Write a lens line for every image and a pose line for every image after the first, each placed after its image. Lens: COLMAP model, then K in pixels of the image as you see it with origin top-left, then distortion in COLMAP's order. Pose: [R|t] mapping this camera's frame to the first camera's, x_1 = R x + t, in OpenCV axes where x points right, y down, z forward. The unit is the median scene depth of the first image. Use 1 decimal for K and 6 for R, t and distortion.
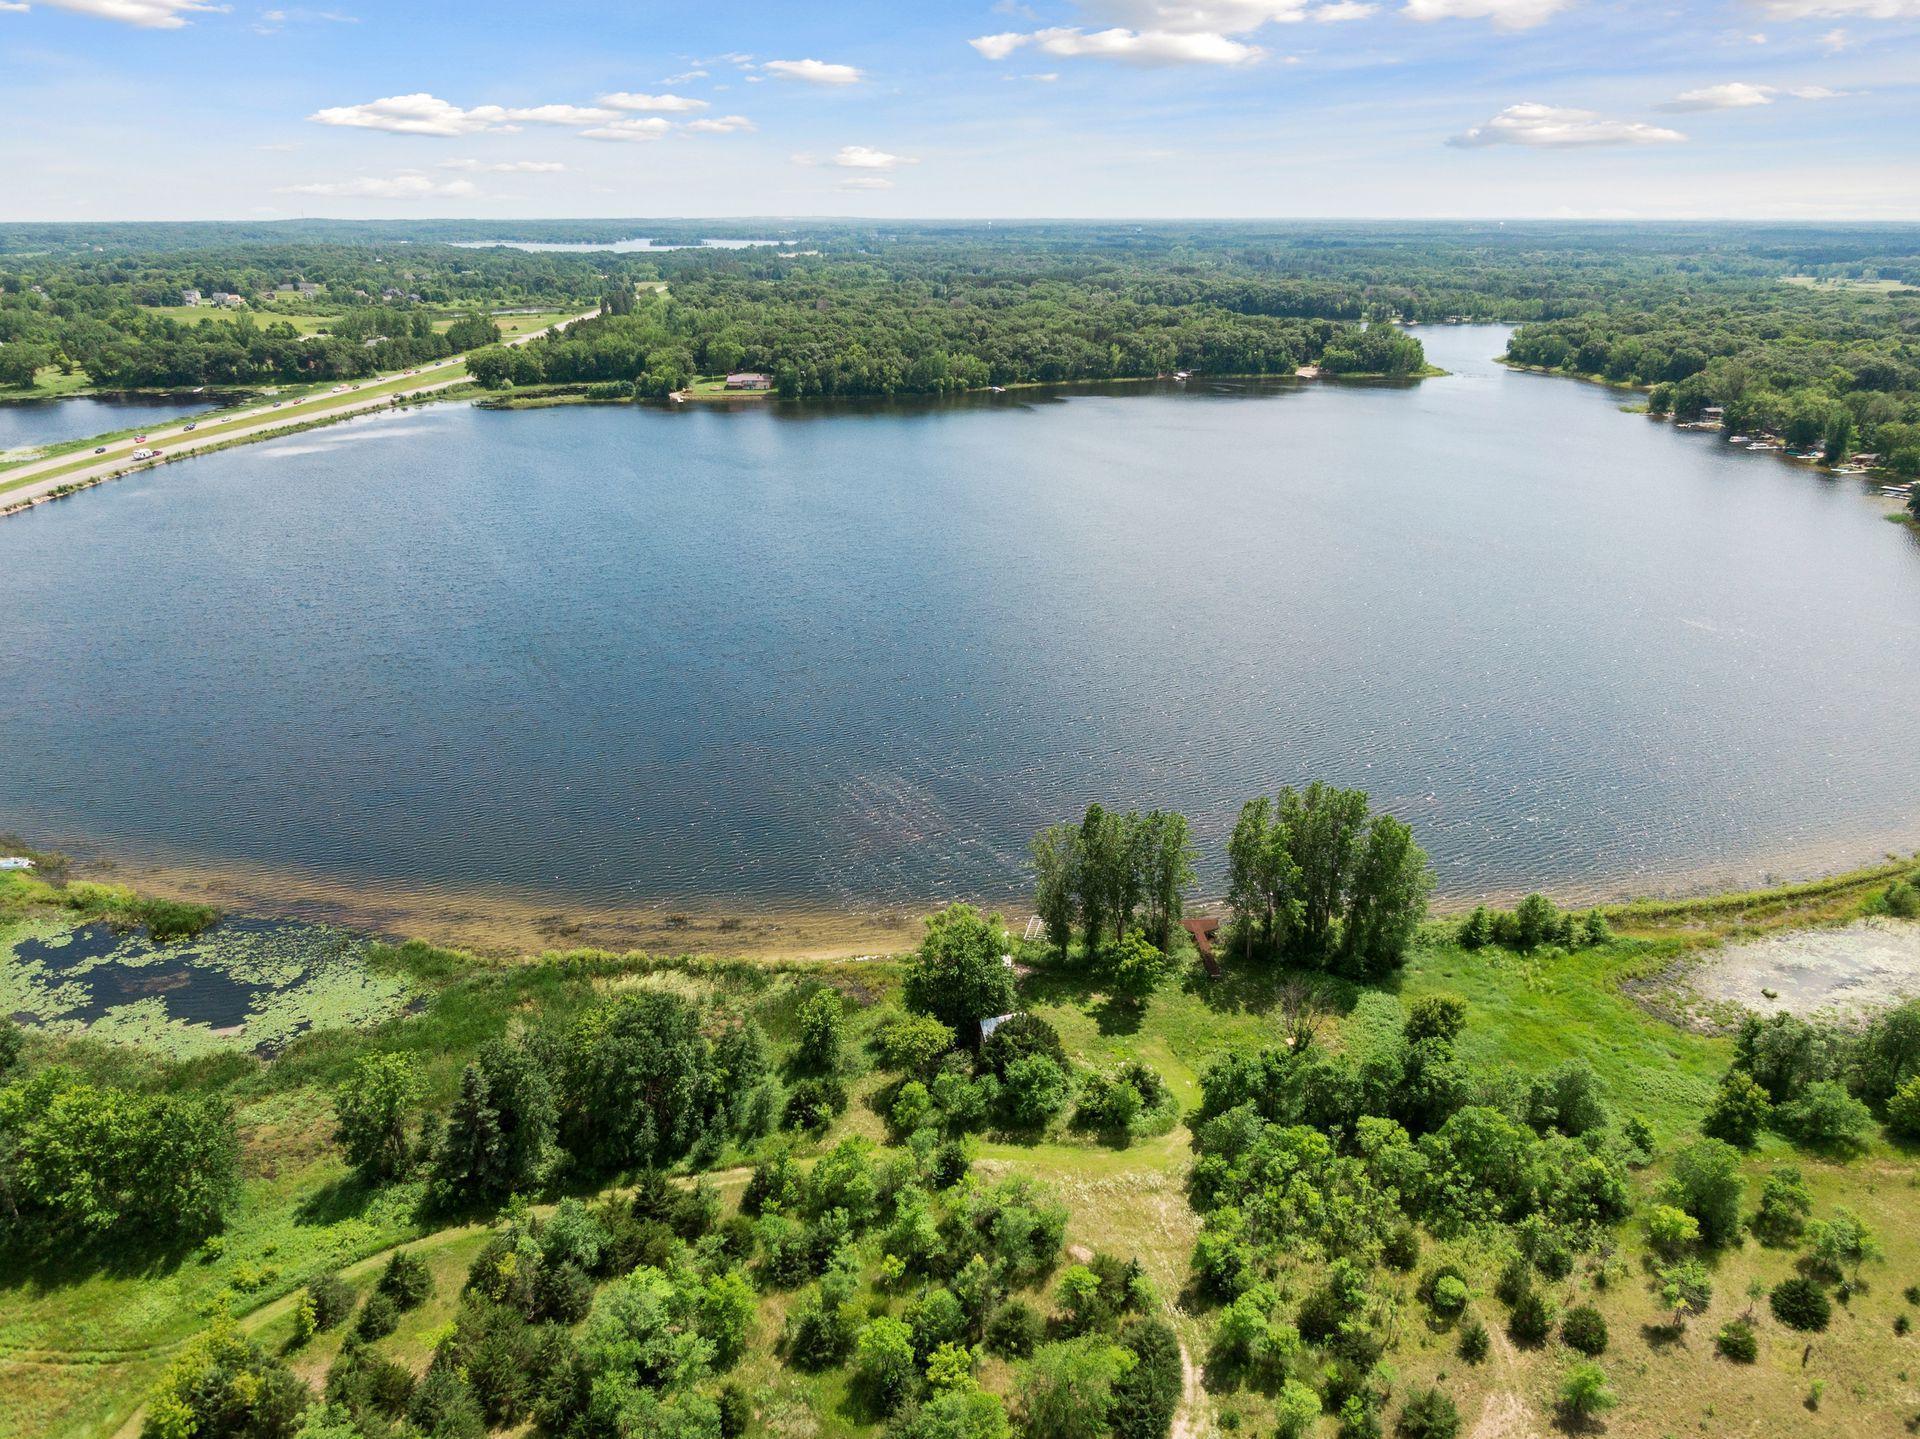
lens RADIAL K [[1377.4, 0, 964.7], [0, 1377.4, 722.9], [0, 0, 1]] dist [0.033560, -0.047496]
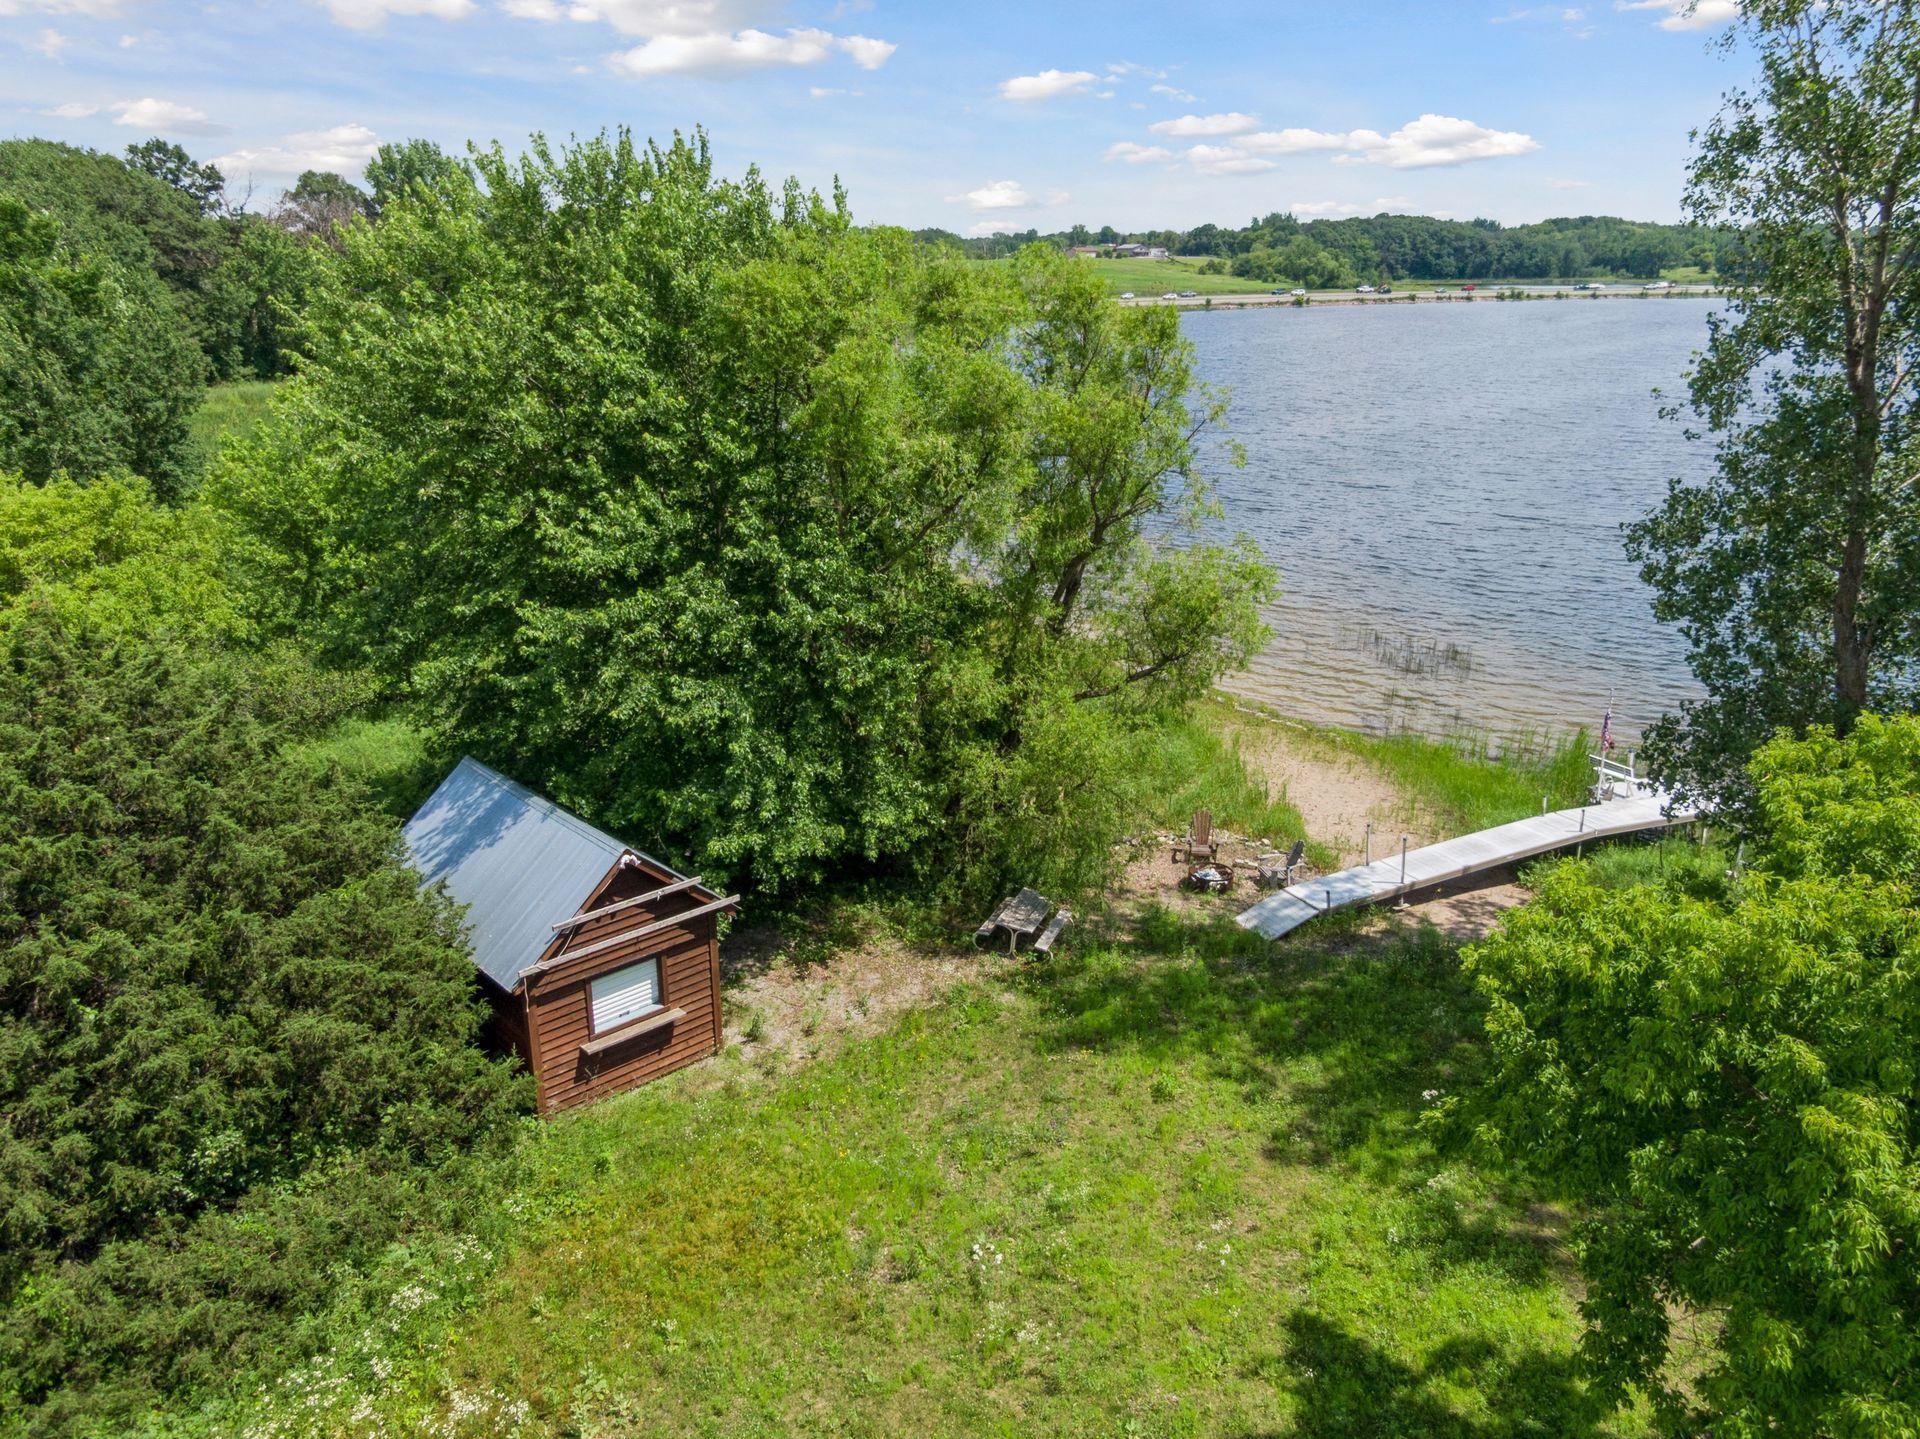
lens RADIAL K [[1386.4, 0, 963.8], [0, 1386.4, 716.6], [0, 0, 1]] dist [0.038596, -0.065654]
pose [[0.419335, 0.291894, -0.859626, 0.032940], [-0.321637, 0.933248, 0.159994, 0.035584], [0.848945, 0.209397, 0.485227, 0.204143]]
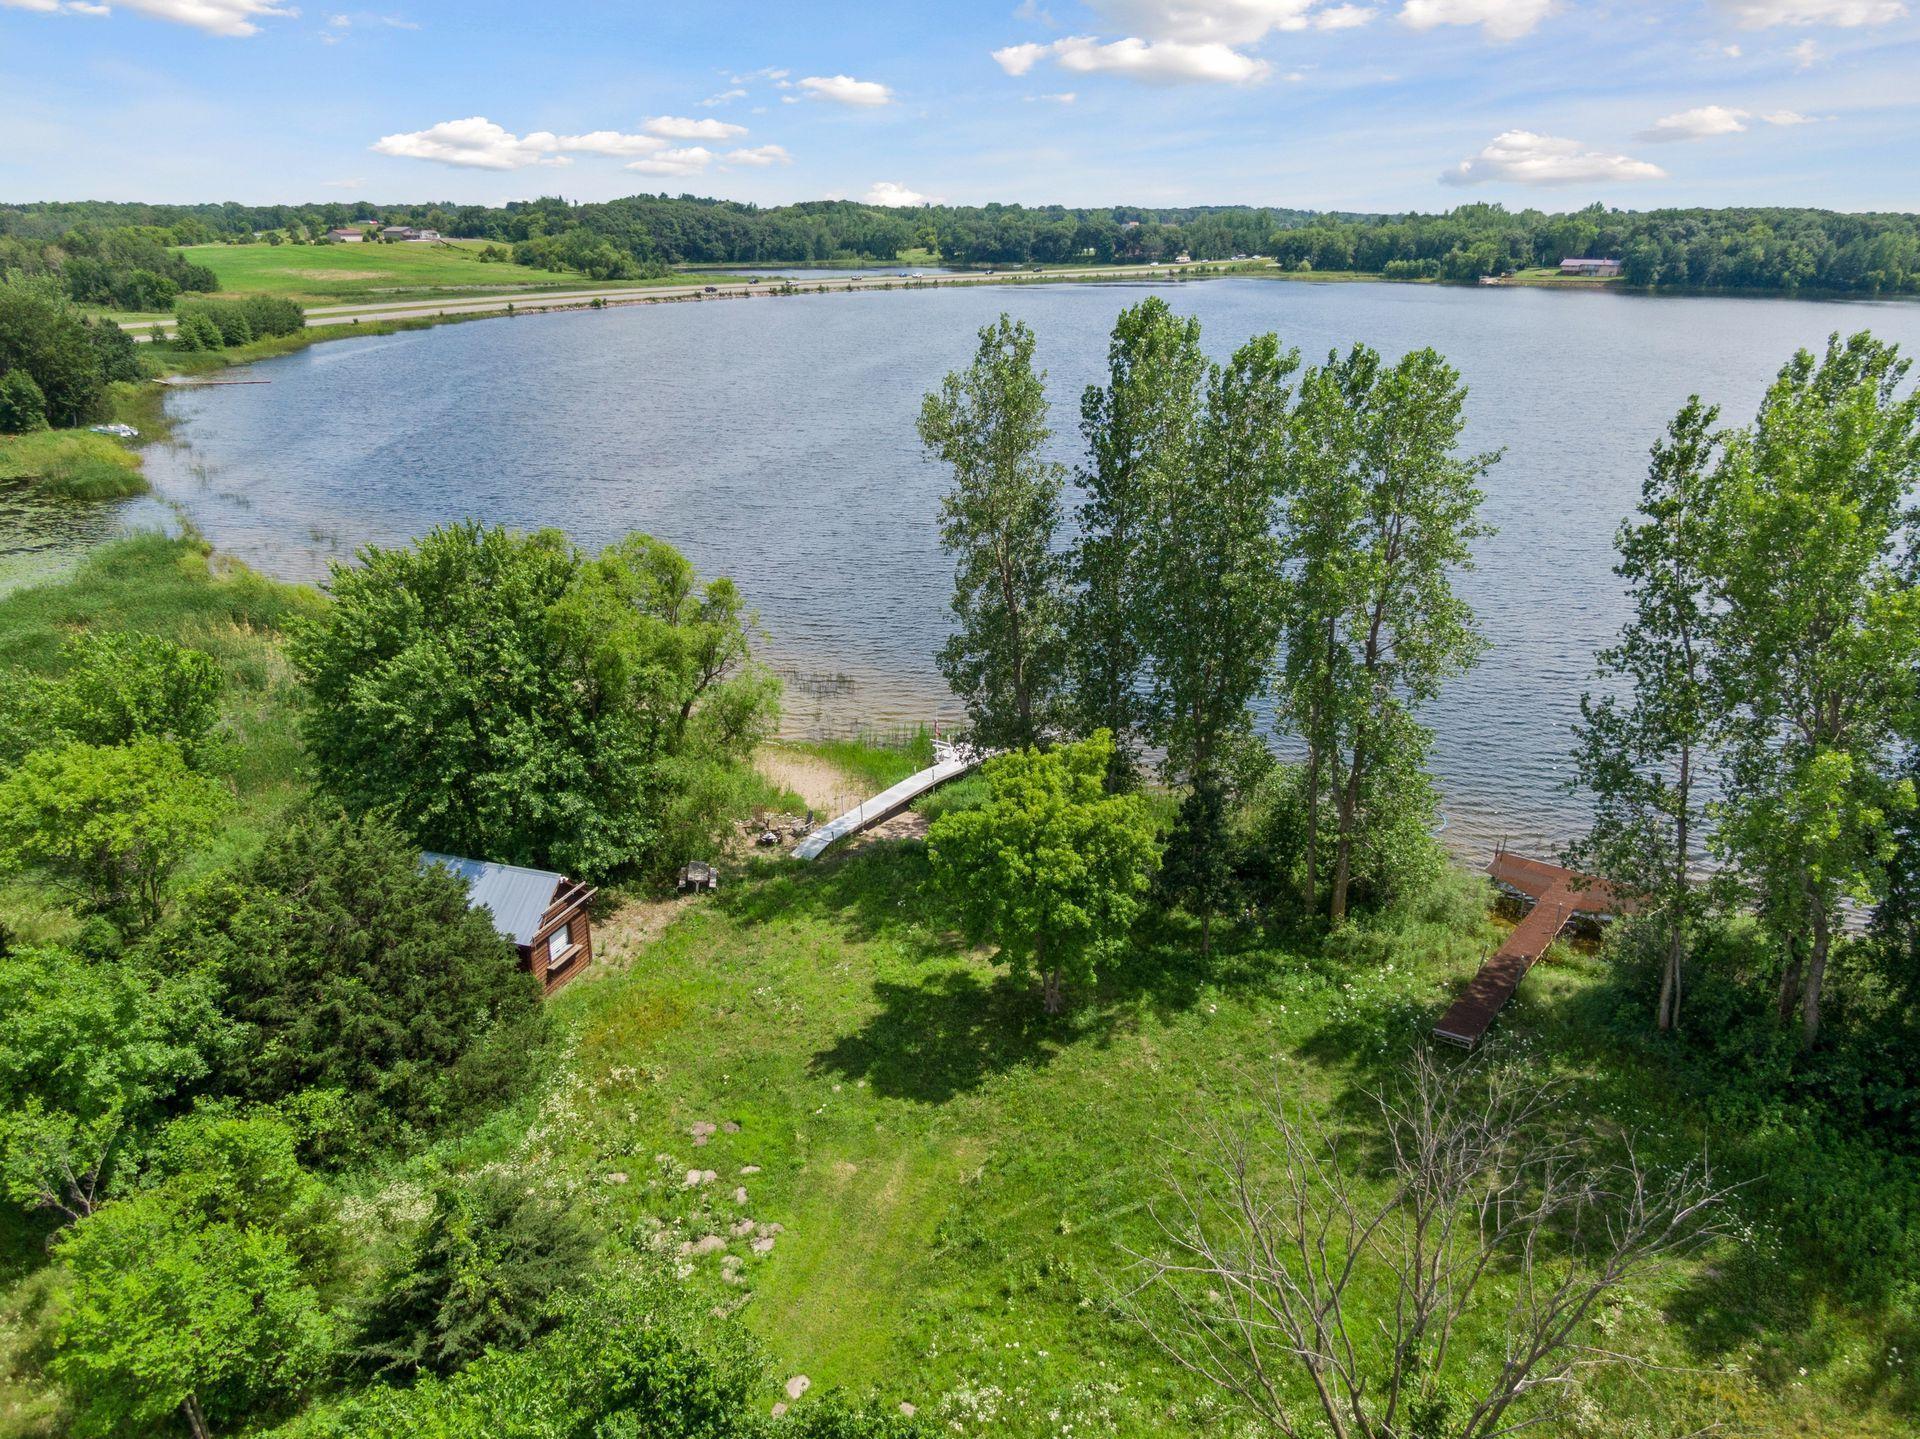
lens RADIAL K [[1377.4, 0, 964.7], [0, 1377.4, 722.9], [0, 0, 1]] dist [0.033560, -0.047496]
pose [[0.798948, 0.213542, -0.562211, 0.055041], [-0.215719, 0.974386, 0.063542, 0.030133], [0.561379, 0.070513, 0.824549, 0.170635]]
